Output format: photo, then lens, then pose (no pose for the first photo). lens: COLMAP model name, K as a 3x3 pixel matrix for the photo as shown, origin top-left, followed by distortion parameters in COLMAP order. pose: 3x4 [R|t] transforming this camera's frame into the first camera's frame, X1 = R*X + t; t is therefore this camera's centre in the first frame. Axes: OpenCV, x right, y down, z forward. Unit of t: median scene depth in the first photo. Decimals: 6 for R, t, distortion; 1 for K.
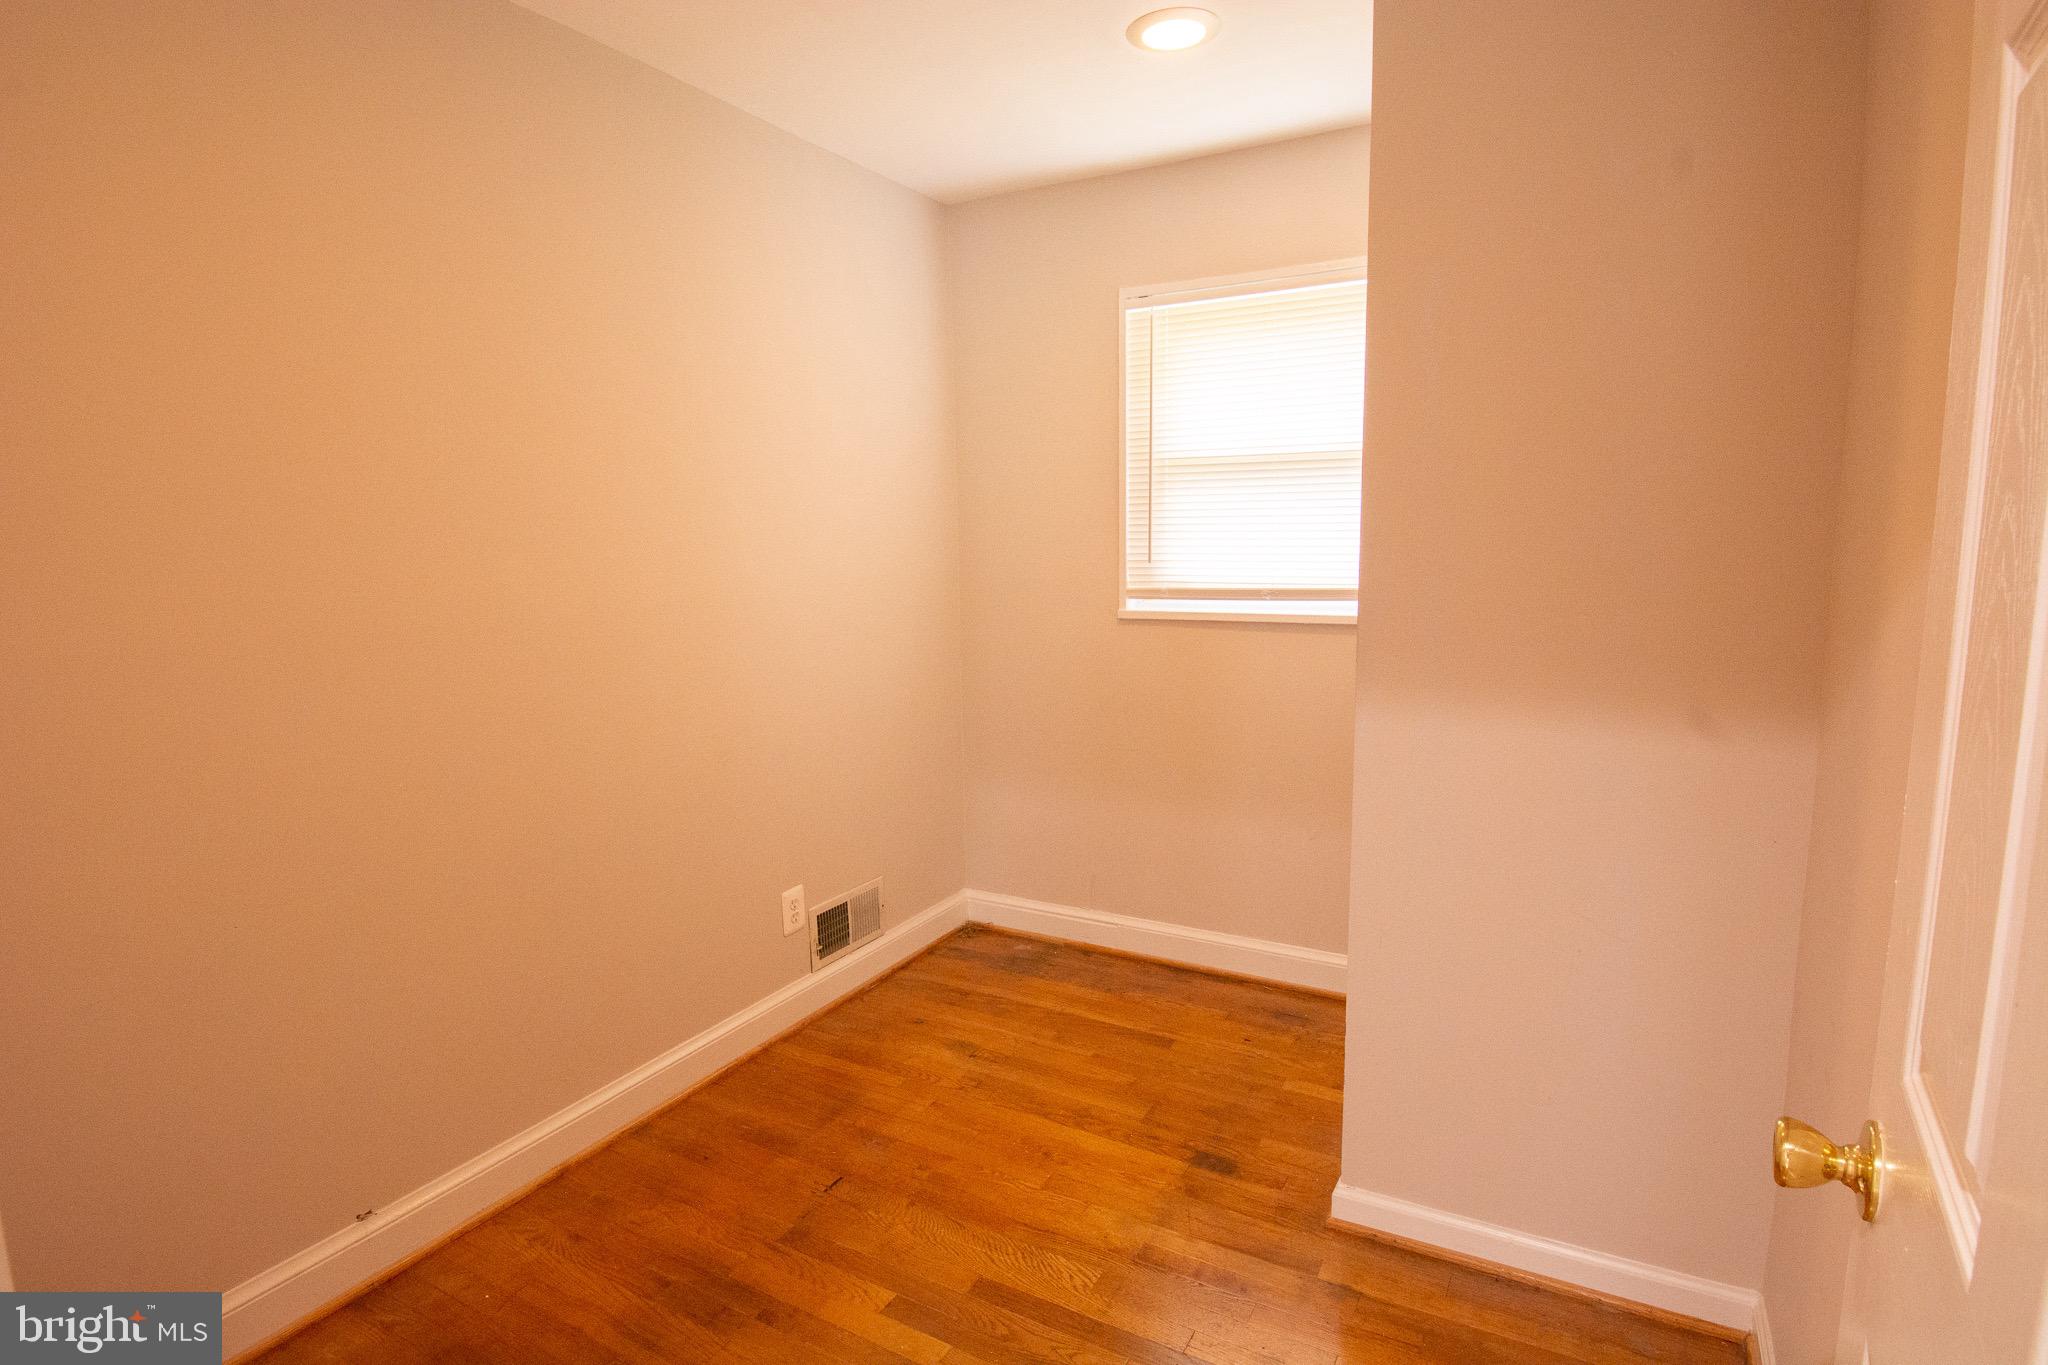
lens RADIAL K [[1058.4, 0, 1036.6], [0, 1058.4, 682.0], [0, 0, 1]] dist [0.002932, -0.014894]
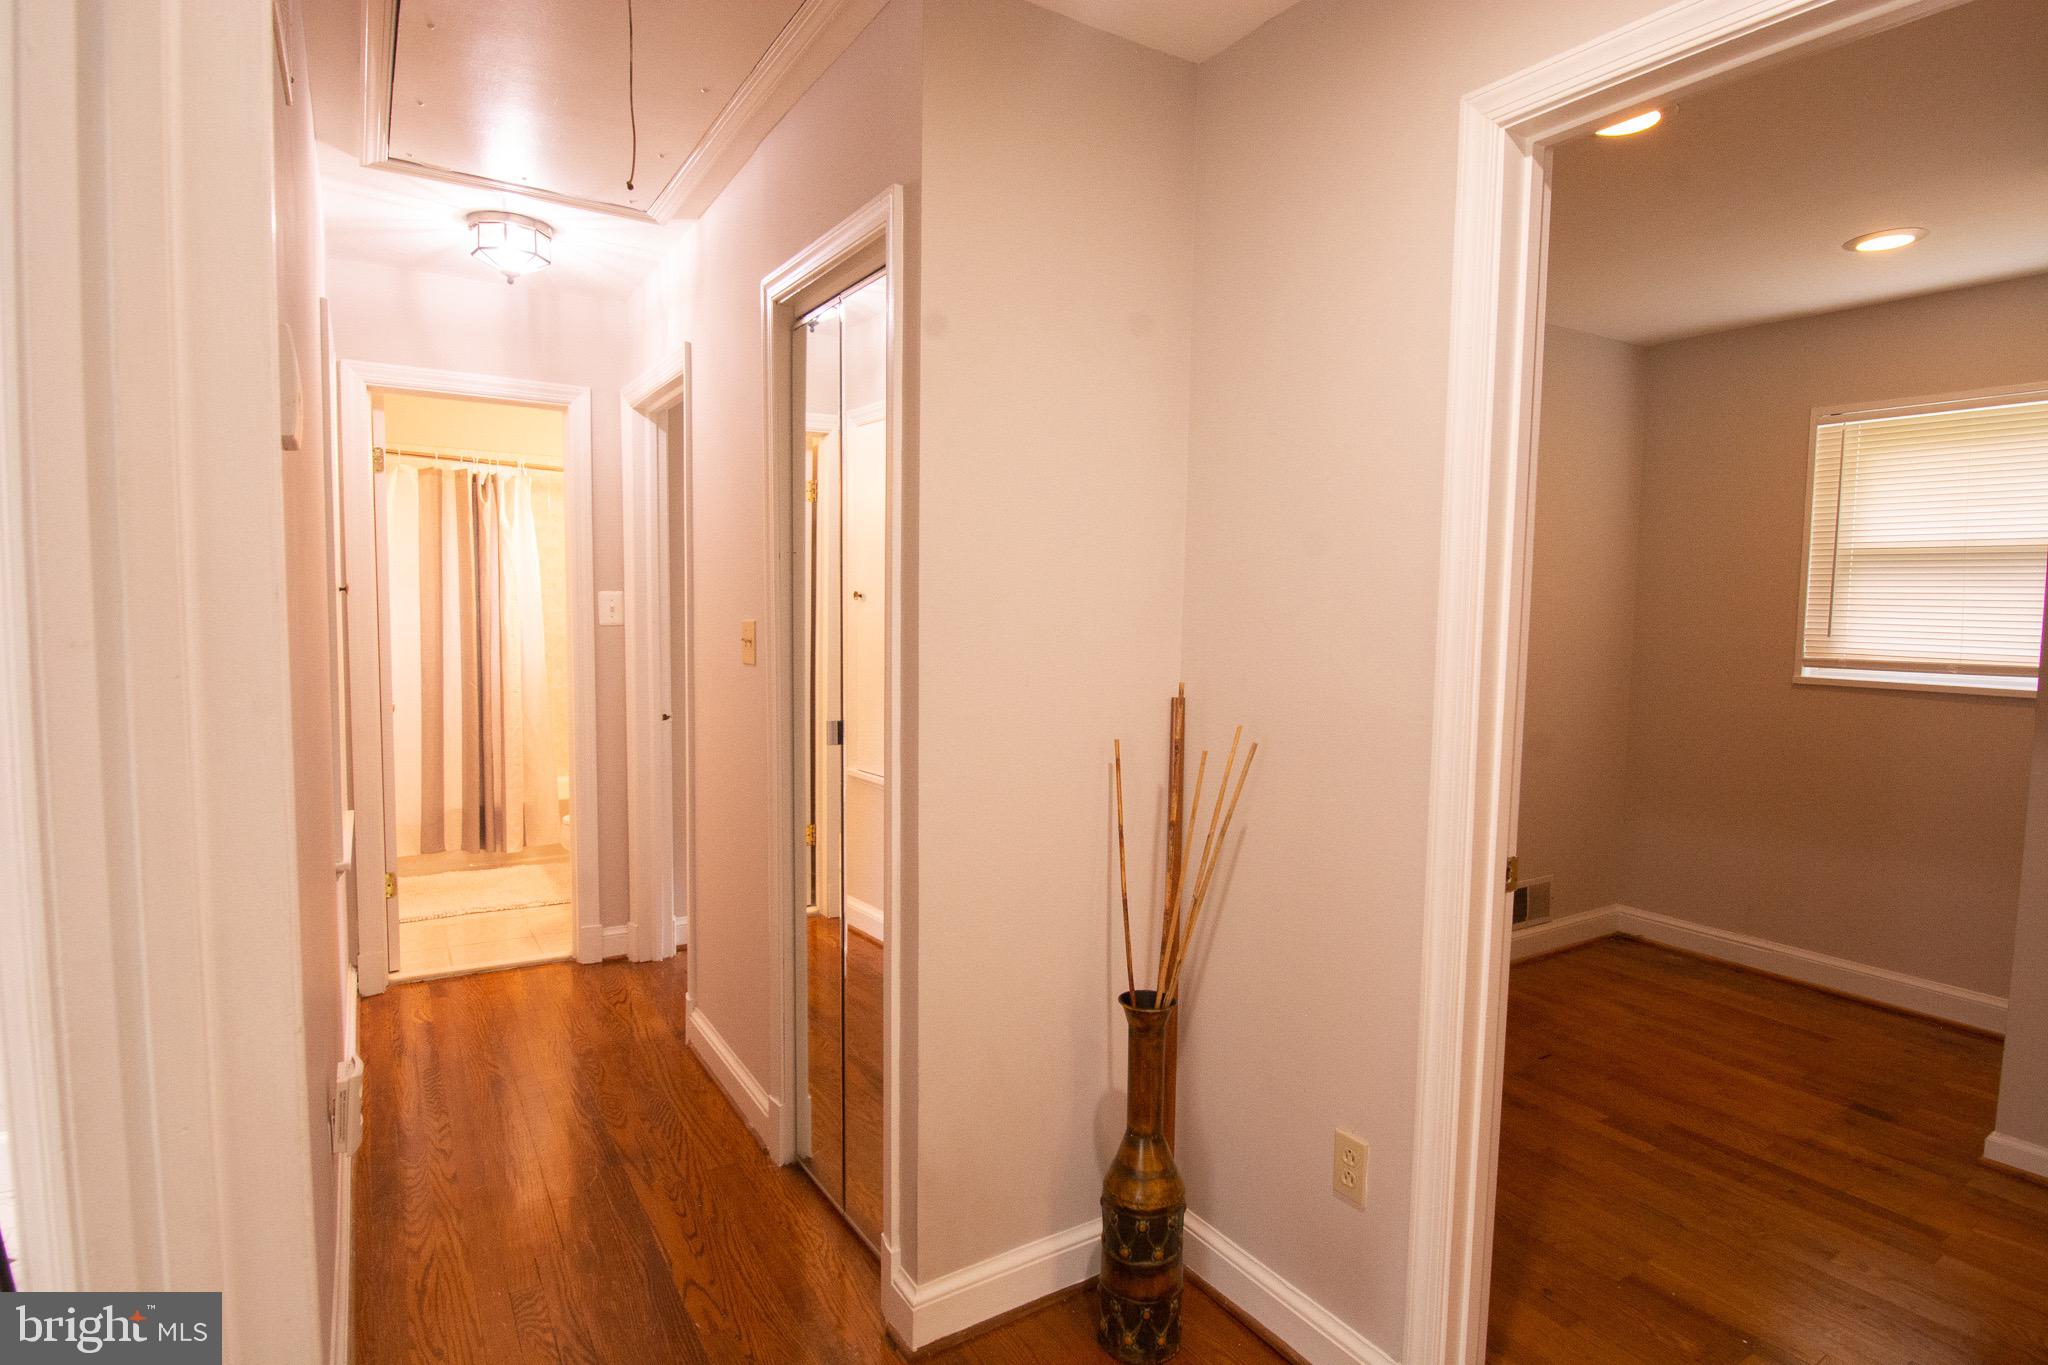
lens RADIAL K [[1058.4, 0, 1036.6], [0, 1058.4, 682.0], [0, 0, 1]] dist [0.002932, -0.014894]
pose [[0.872410, 0.057927, -0.485331, -0.090563], [-0.082406, 0.996170, -0.029231, 0.044314], [0.481779, 0.065496, 0.873842, -0.448782]]
